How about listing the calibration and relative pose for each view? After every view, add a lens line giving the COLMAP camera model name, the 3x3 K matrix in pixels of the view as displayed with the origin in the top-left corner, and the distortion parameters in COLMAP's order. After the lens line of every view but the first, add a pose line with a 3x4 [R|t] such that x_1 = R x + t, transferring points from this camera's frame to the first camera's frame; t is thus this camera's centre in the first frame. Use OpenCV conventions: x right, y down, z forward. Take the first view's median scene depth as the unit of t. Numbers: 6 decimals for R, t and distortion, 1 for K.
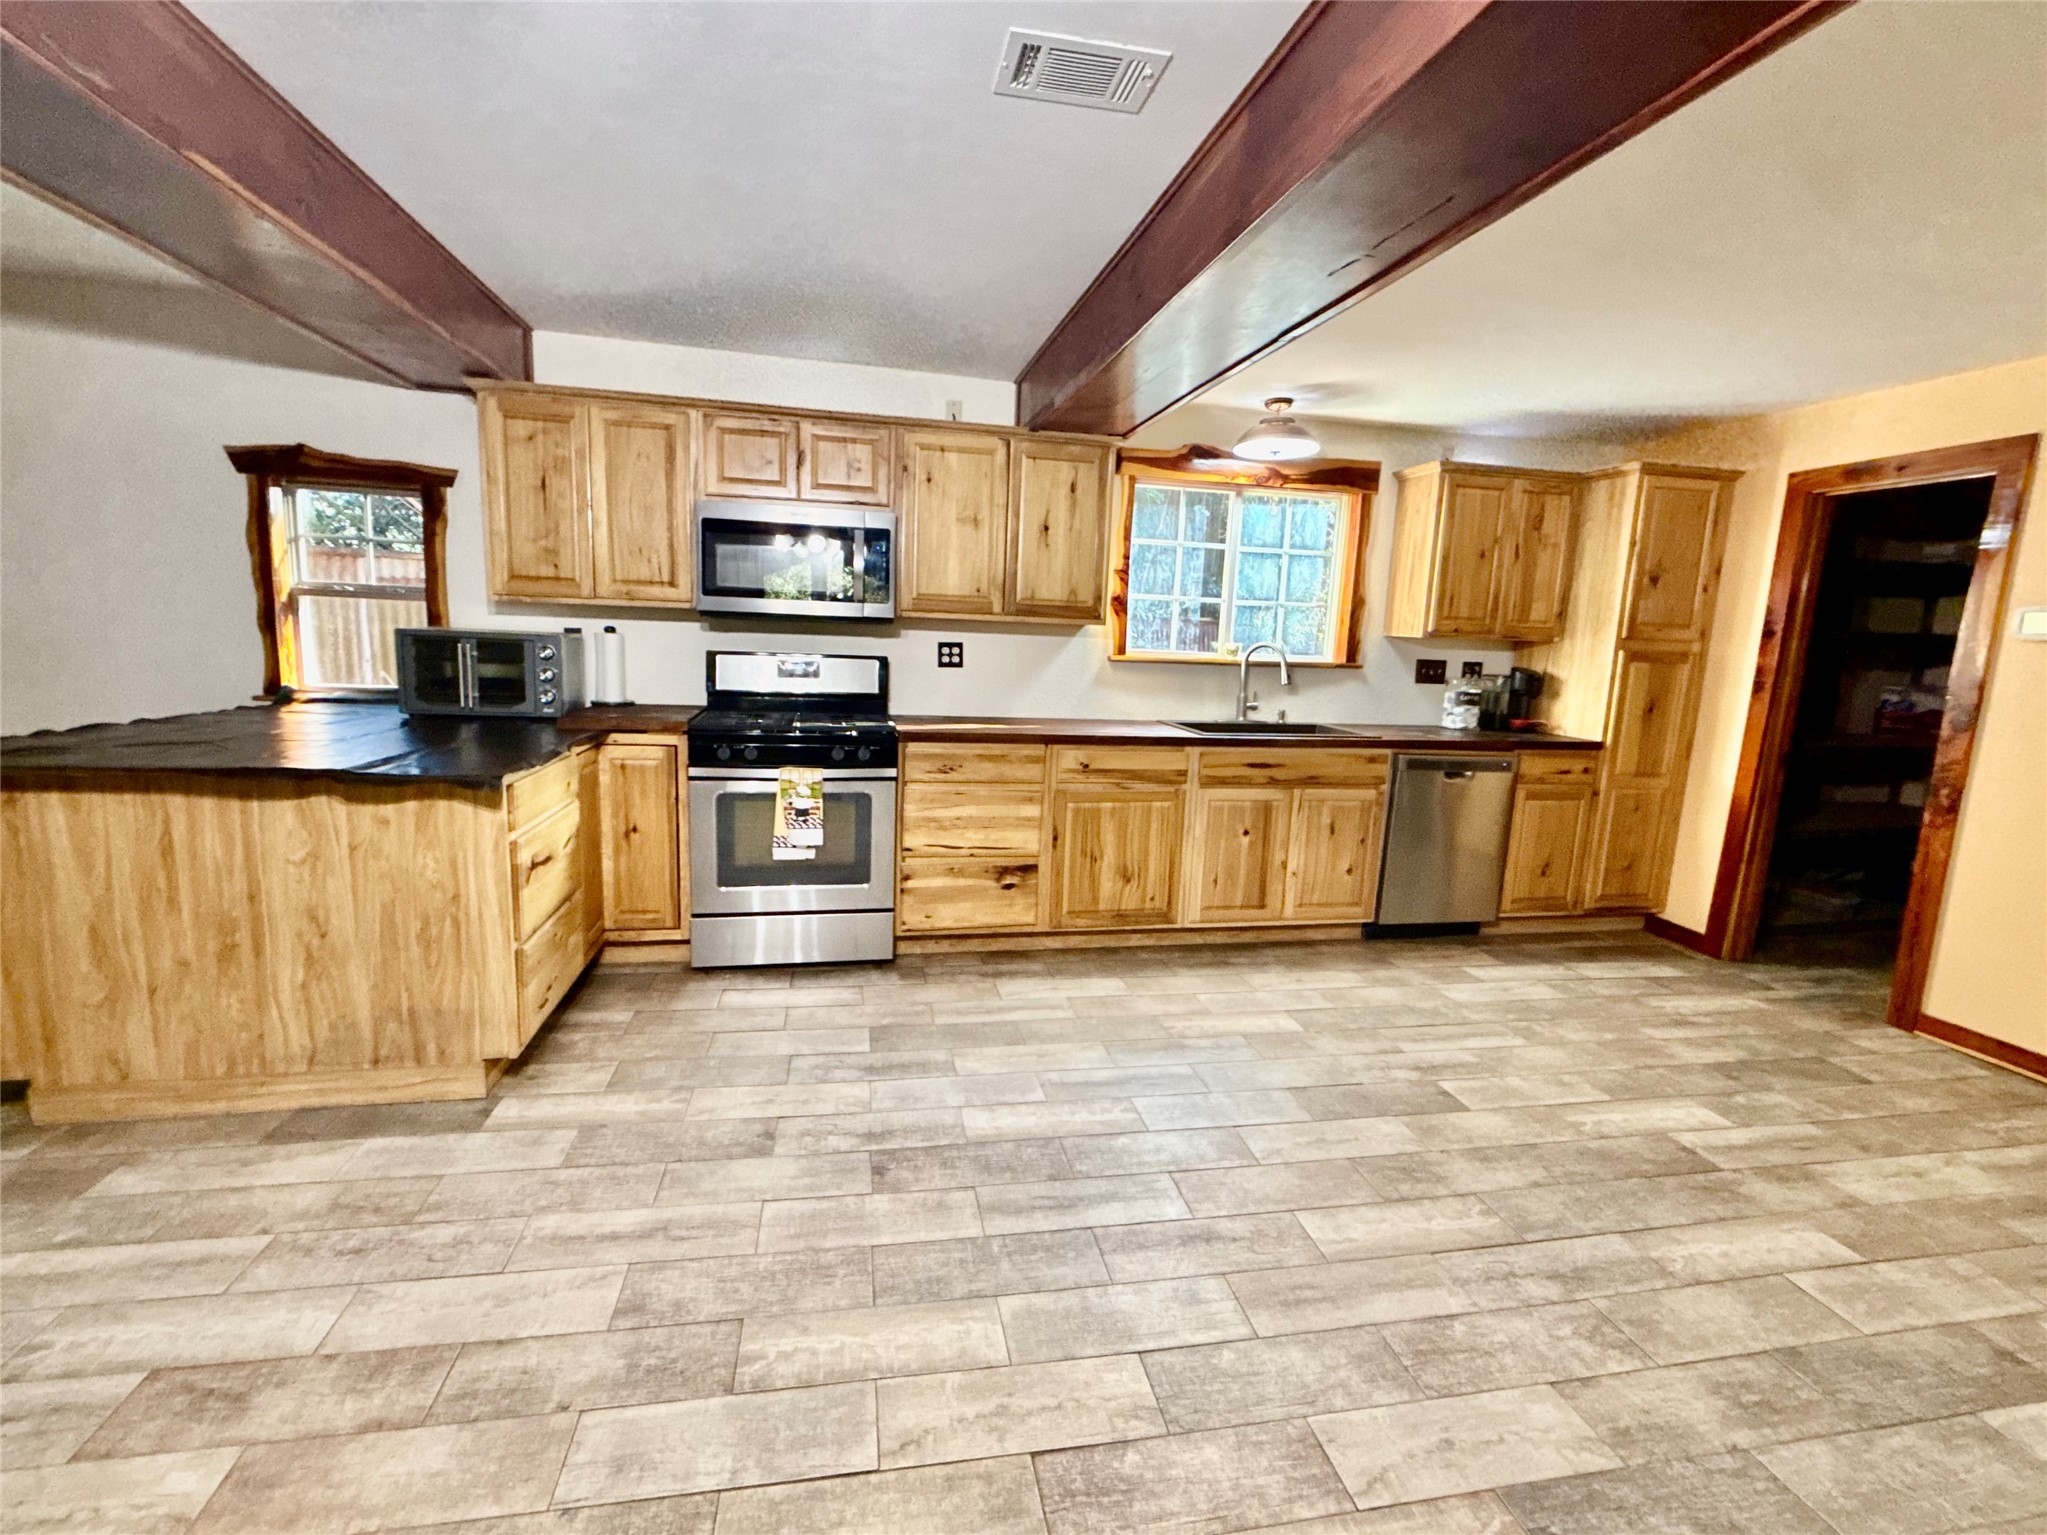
lens RADIAL K [[886.1, 0, 1005.8], [0, 886.1, 769.3], [0, 0, 1]] dist [-0.002061, -0.000476]
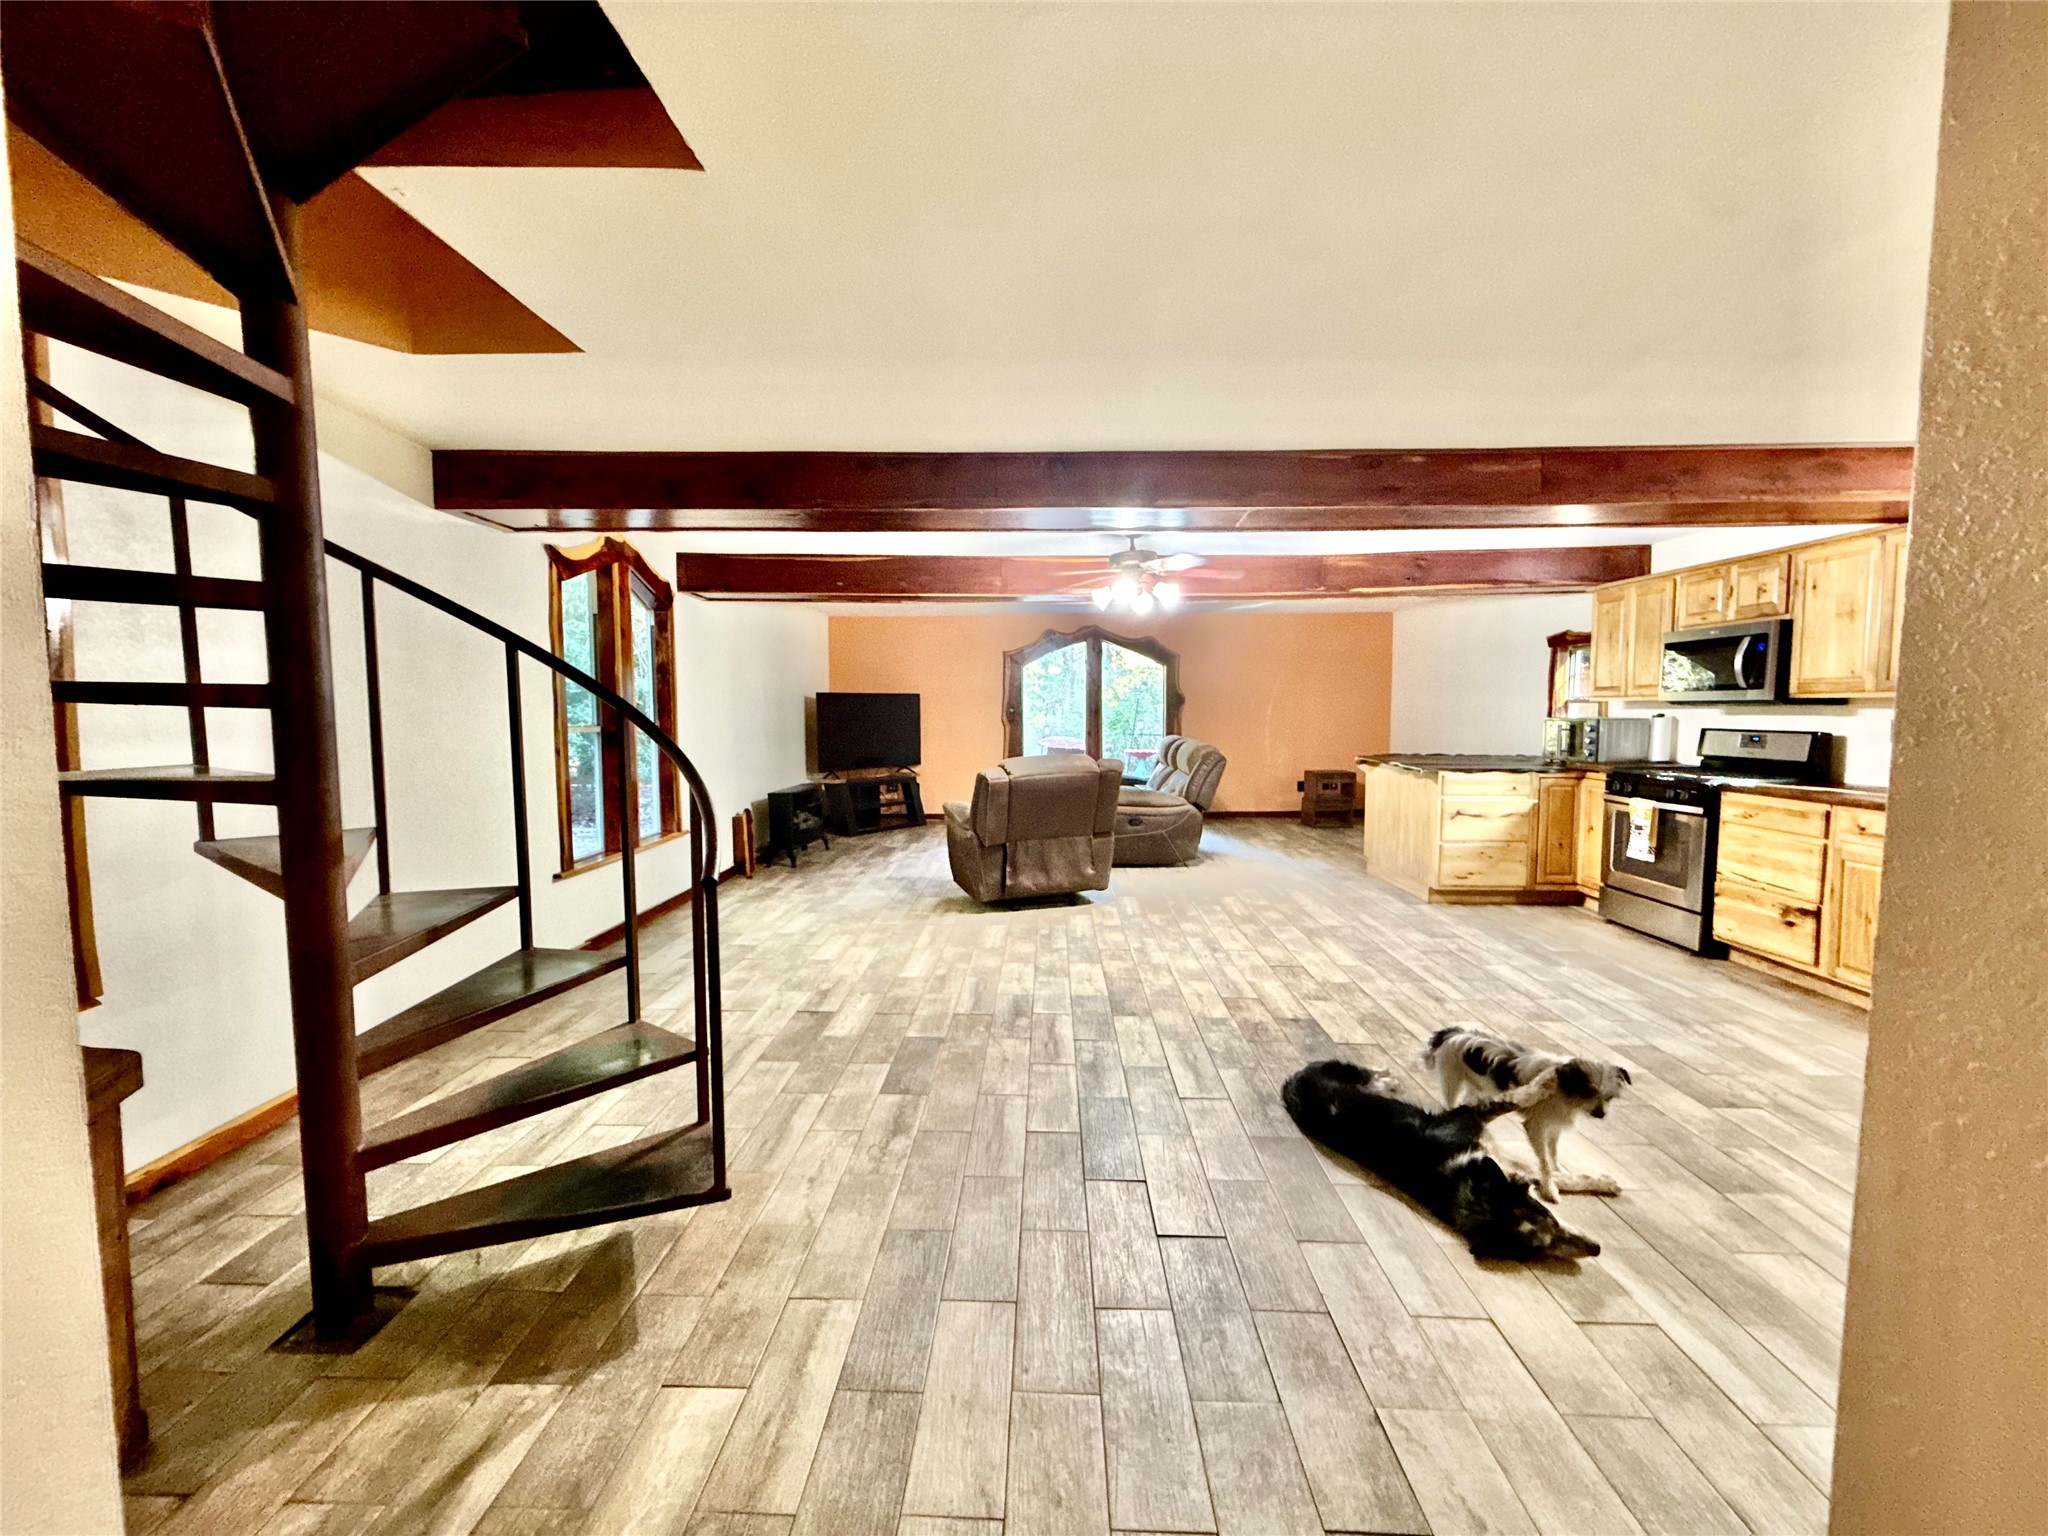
lens RADIAL K [[818.7, 0, 1020.2], [0, 818.7, 763.6], [0, 0, 1]] dist [-0.003690, 0.000185]
pose [[-0.214926, 0.027214, -0.976251, 1.283968], [-0.159554, 0.985203, 0.062590, 0.019551], [0.963509, 0.169217, -0.207403, 0.217350]]
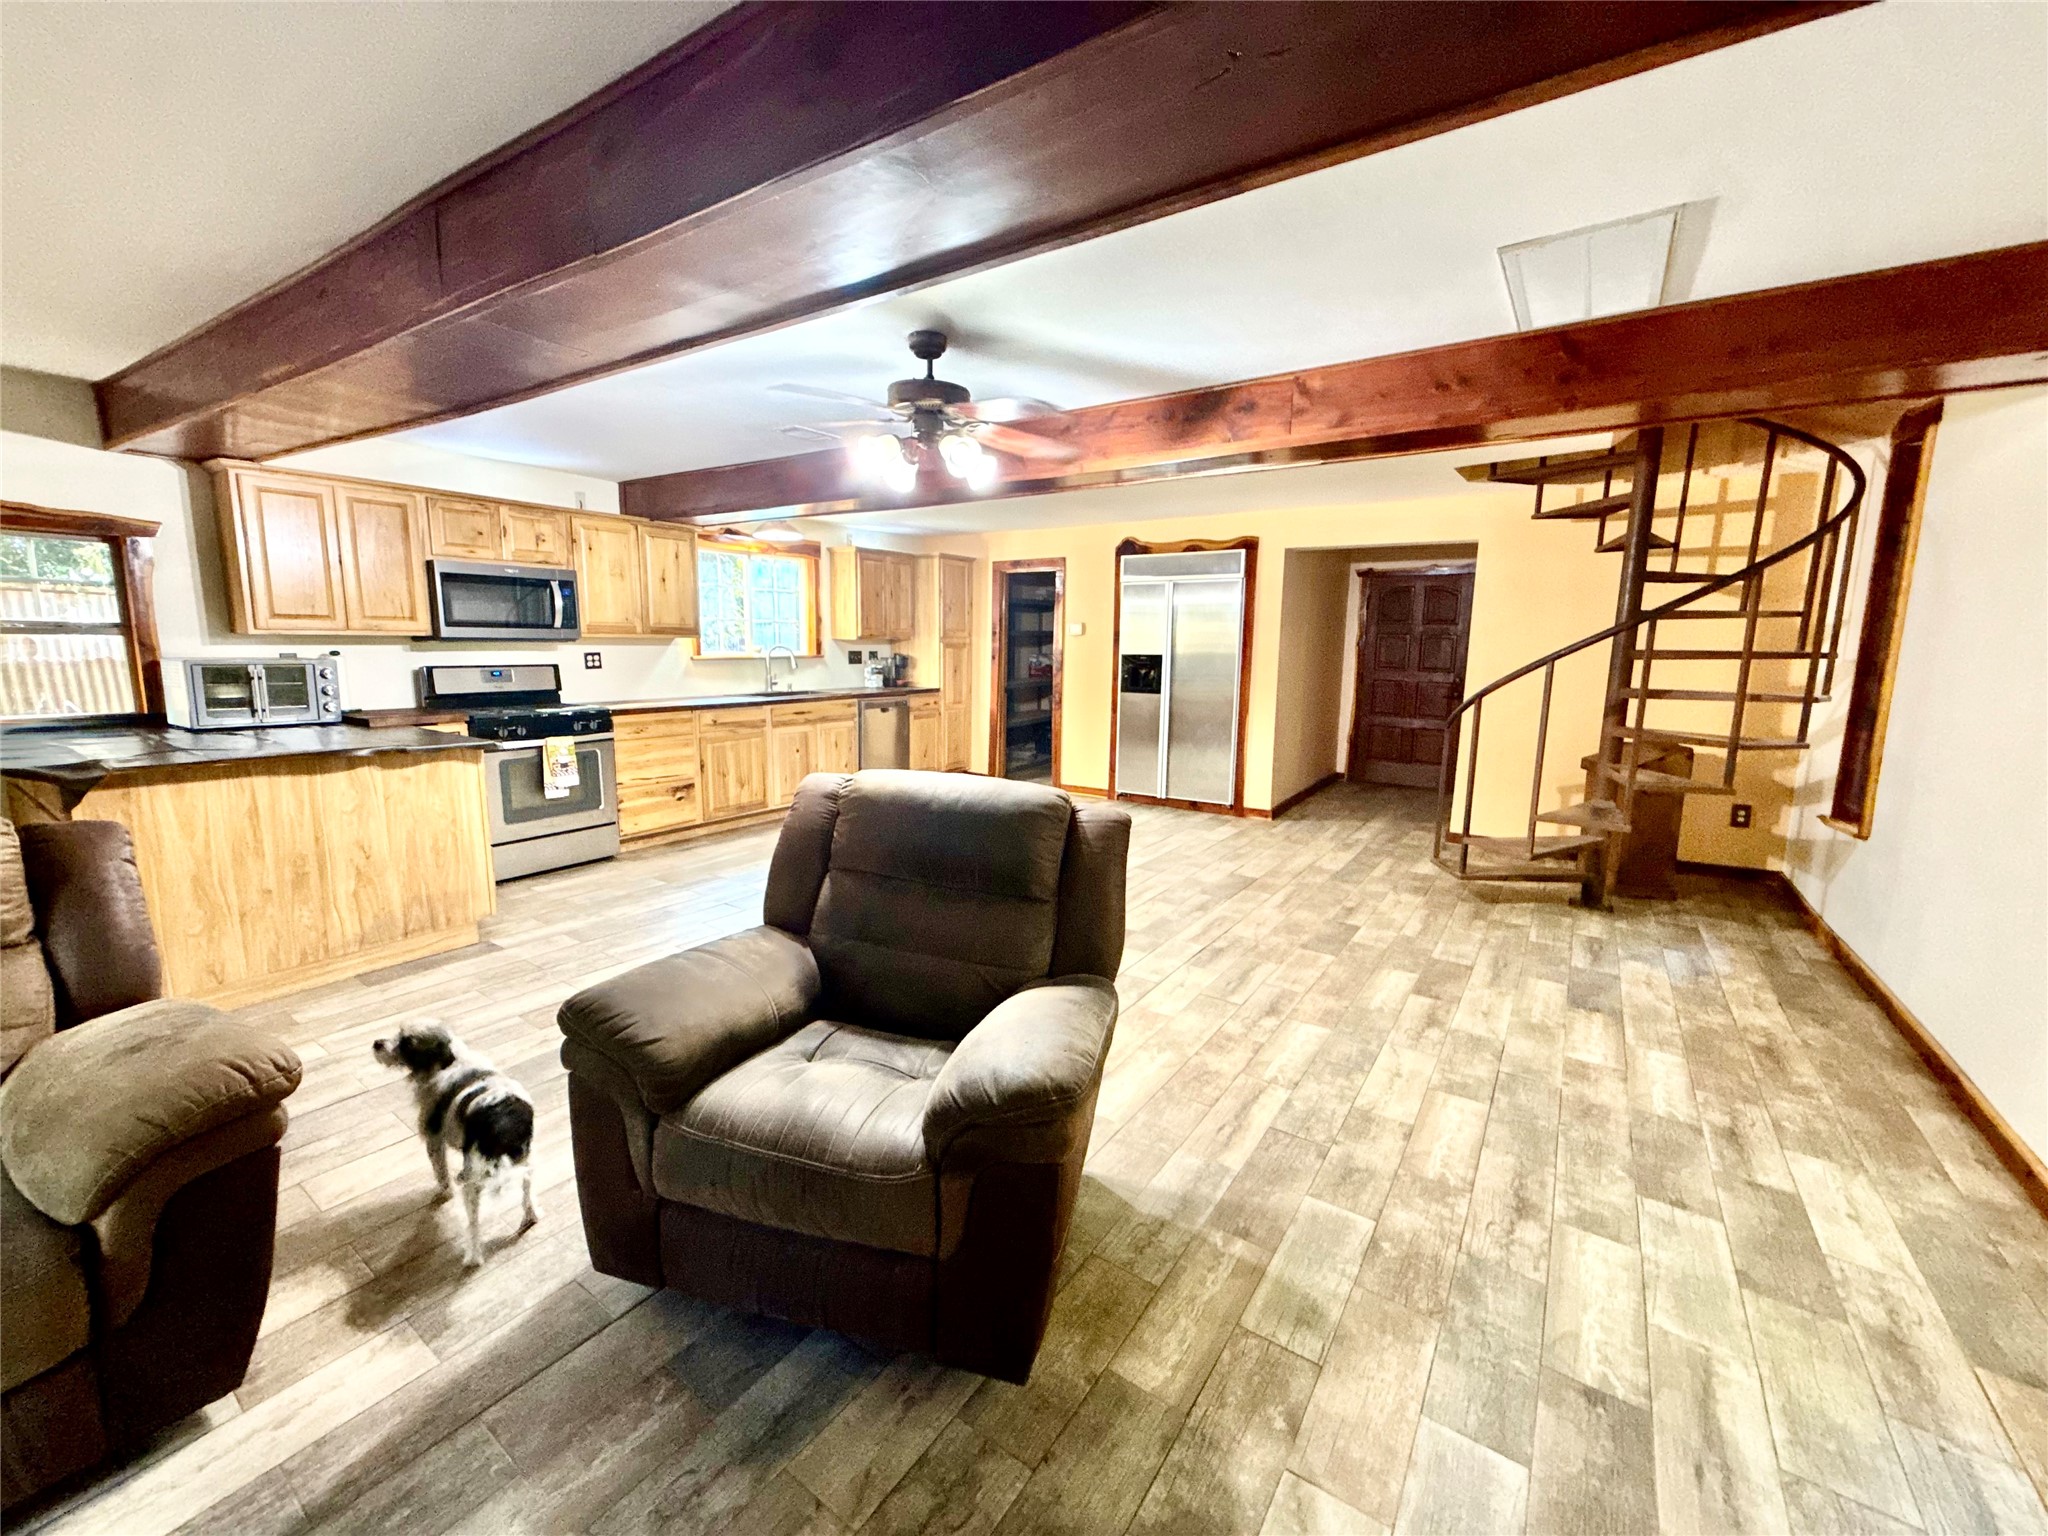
lens RADIAL K [[818.7, 0, 1013.7], [0, 818.7, 768.5], [0, 0, 1]] dist [-0.003690, 0.000185]
pose [[0.711809, -0.138427, 0.688597, -0.607280], [0.124740, 0.989716, 0.070015, 0.048072], [-0.691208, 0.036058, 0.721756, -0.542983]]
